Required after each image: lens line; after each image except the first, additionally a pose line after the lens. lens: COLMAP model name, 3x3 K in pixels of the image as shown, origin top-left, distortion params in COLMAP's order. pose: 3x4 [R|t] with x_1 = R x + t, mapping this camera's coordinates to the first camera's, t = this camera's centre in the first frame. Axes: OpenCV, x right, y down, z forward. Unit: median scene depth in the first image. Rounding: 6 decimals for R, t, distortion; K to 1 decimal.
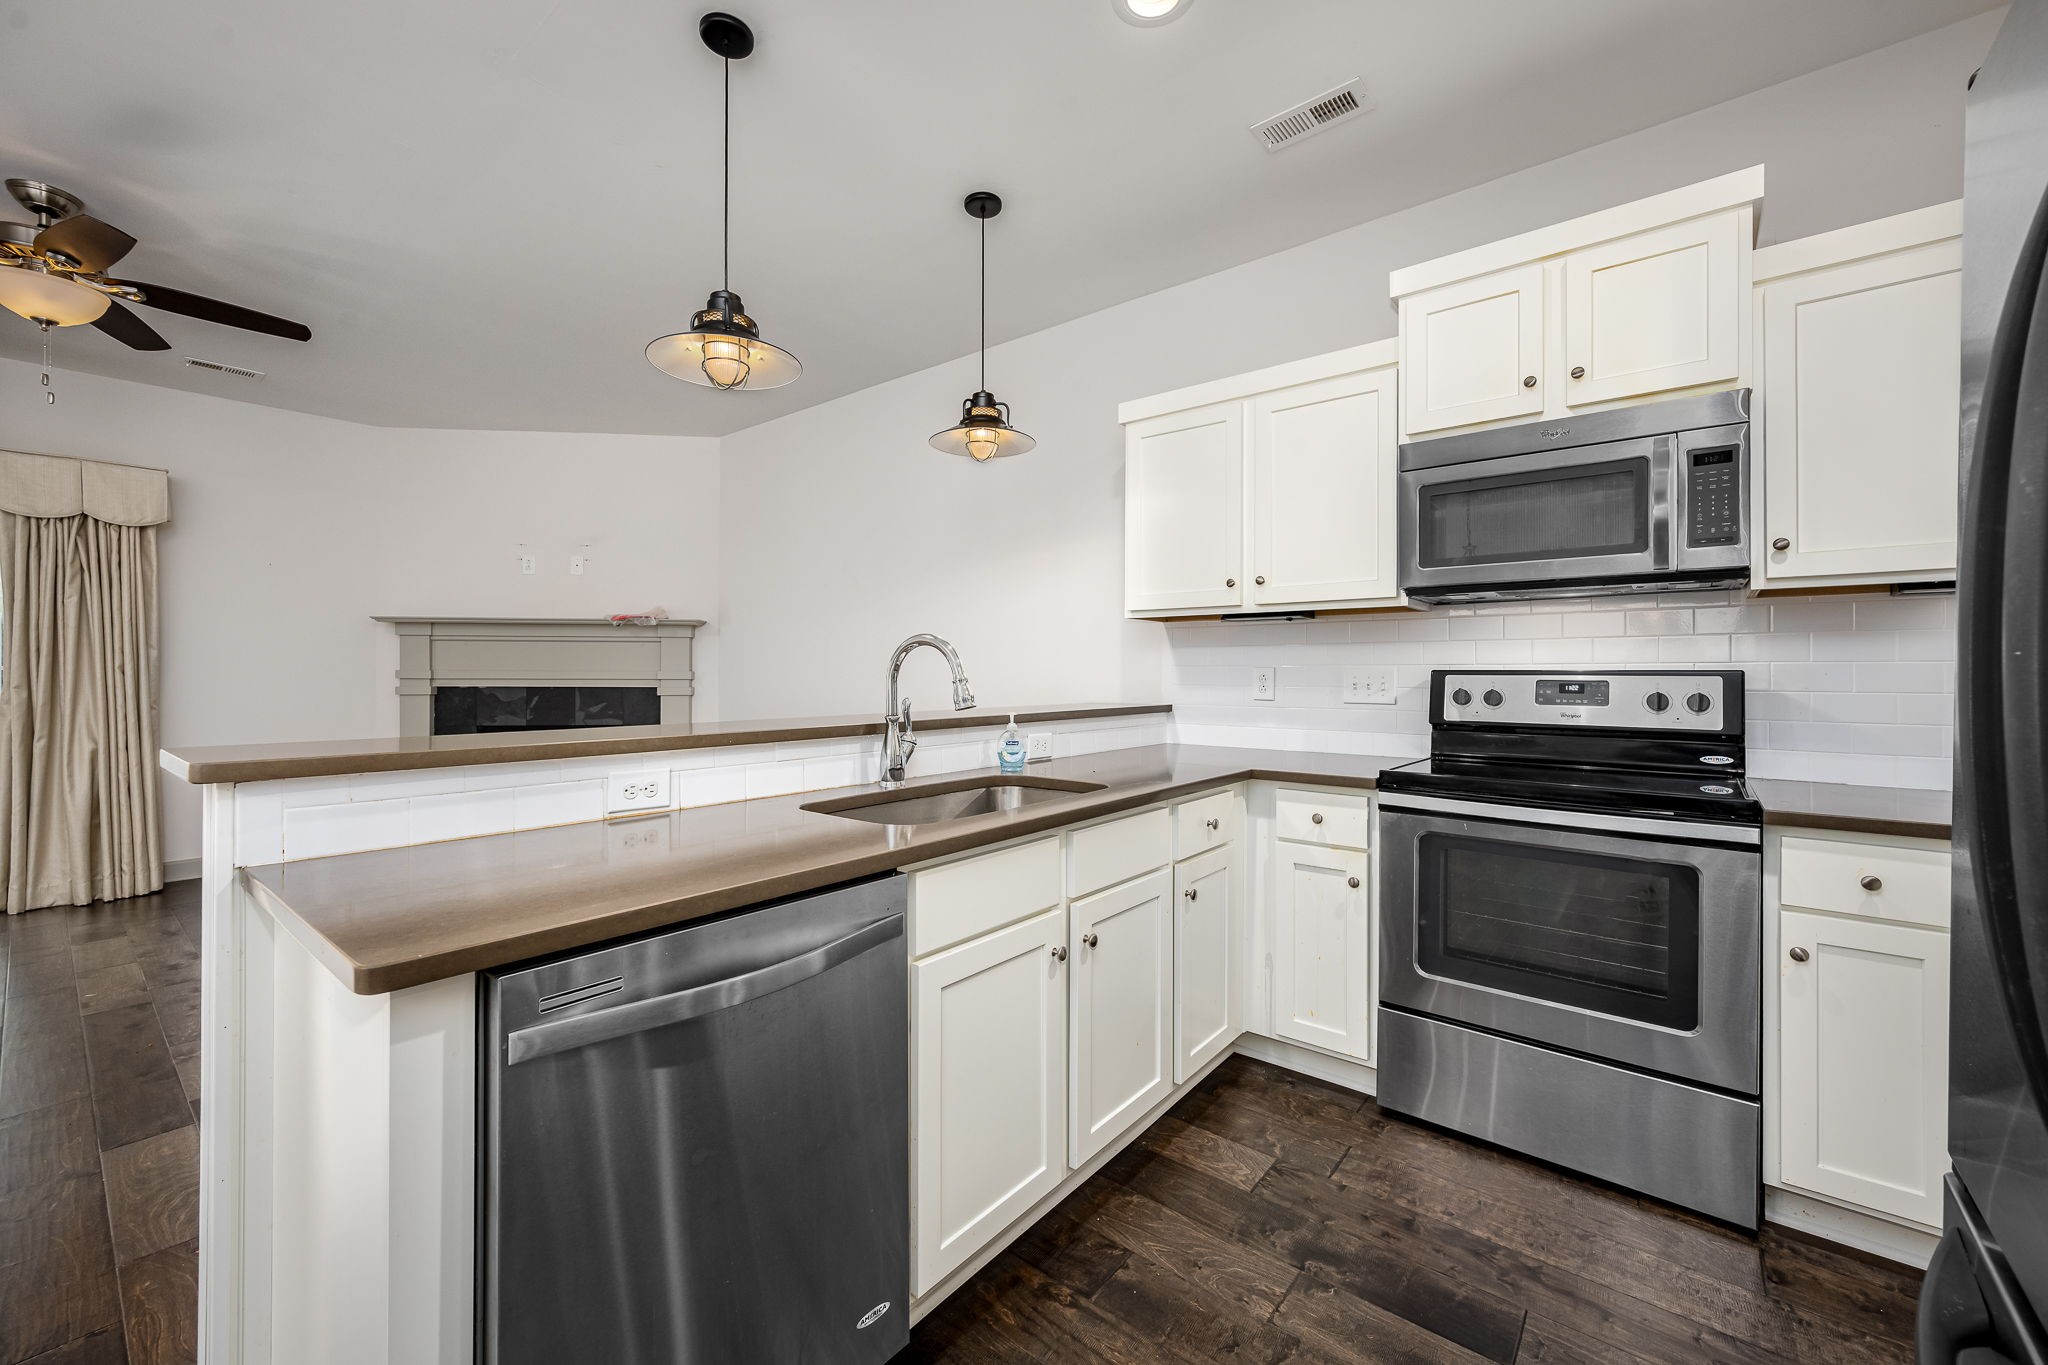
lens RADIAL K [[812.2, 0, 1015.6], [0, 812.2, 669.3], [0, 0, 1]] dist [-0.001679, 0.000447]
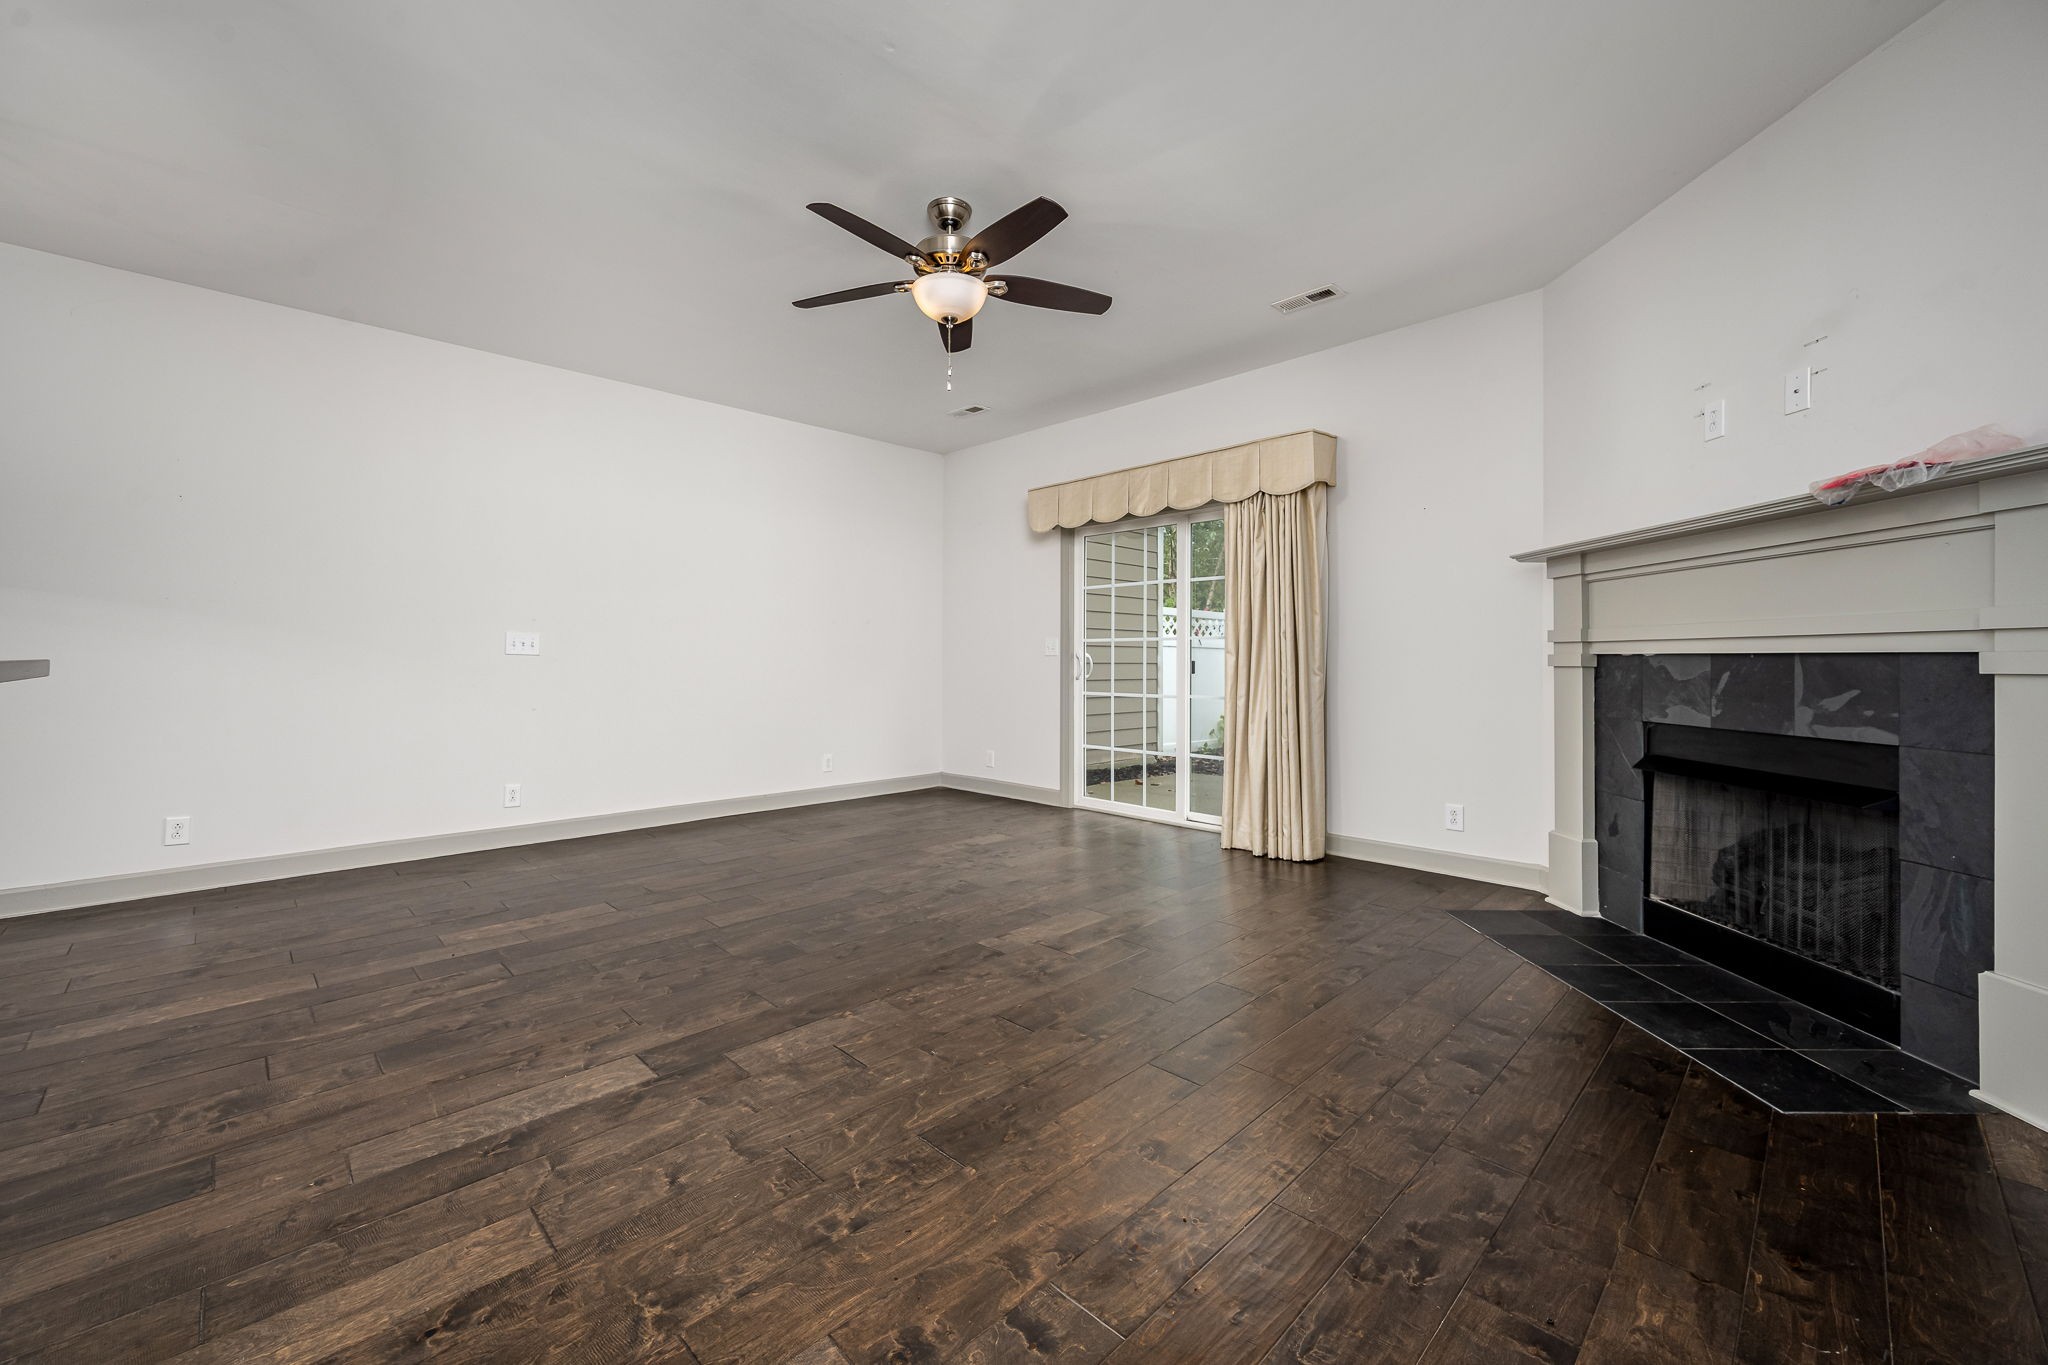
lens RADIAL K [[812.2, 0, 1020.3], [0, 812.2, 661.7], [0, 0, 1]] dist [-0.001679, 0.000447]
pose [[-0.103098, -0.000370, -0.994671, -0.082313], [0.001996, 0.999998, -0.000579, 0.060982], [0.994669, -0.002045, -0.103097, 1.412373]]
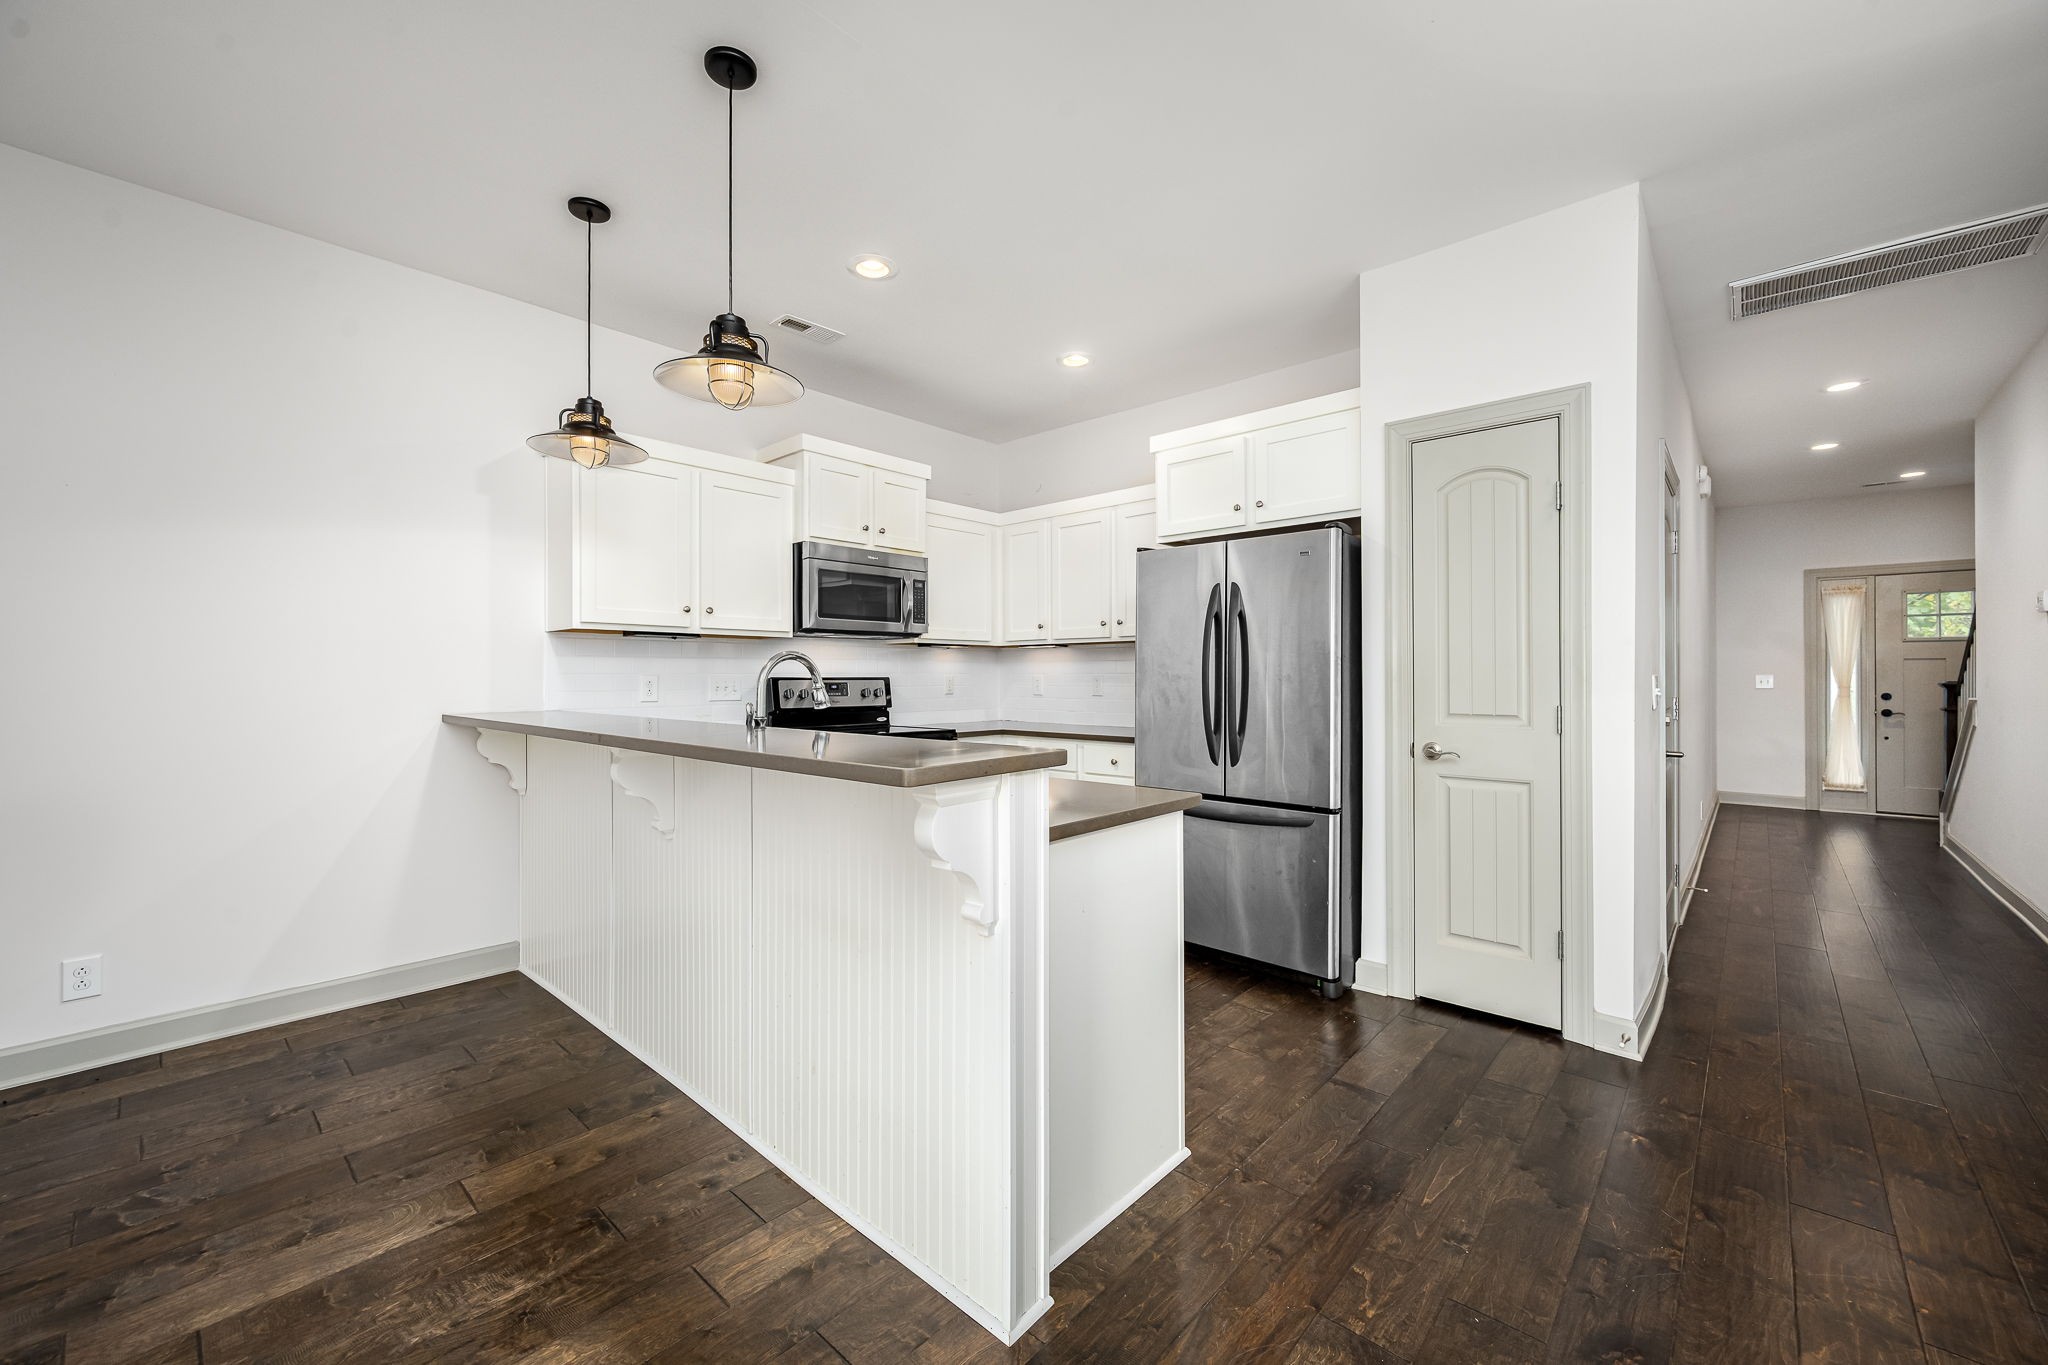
lens RADIAL K [[812.2, 0, 1020.4], [0, 812.2, 669.9], [0, 0, 1]] dist [-0.001679, 0.000447]
pose [[0.052735, 0.008116, 0.998576, -1.172349], [-0.003593, 0.999962, -0.007937, -0.003644], [-0.998602, -0.003169, 0.052762, 0.491347]]
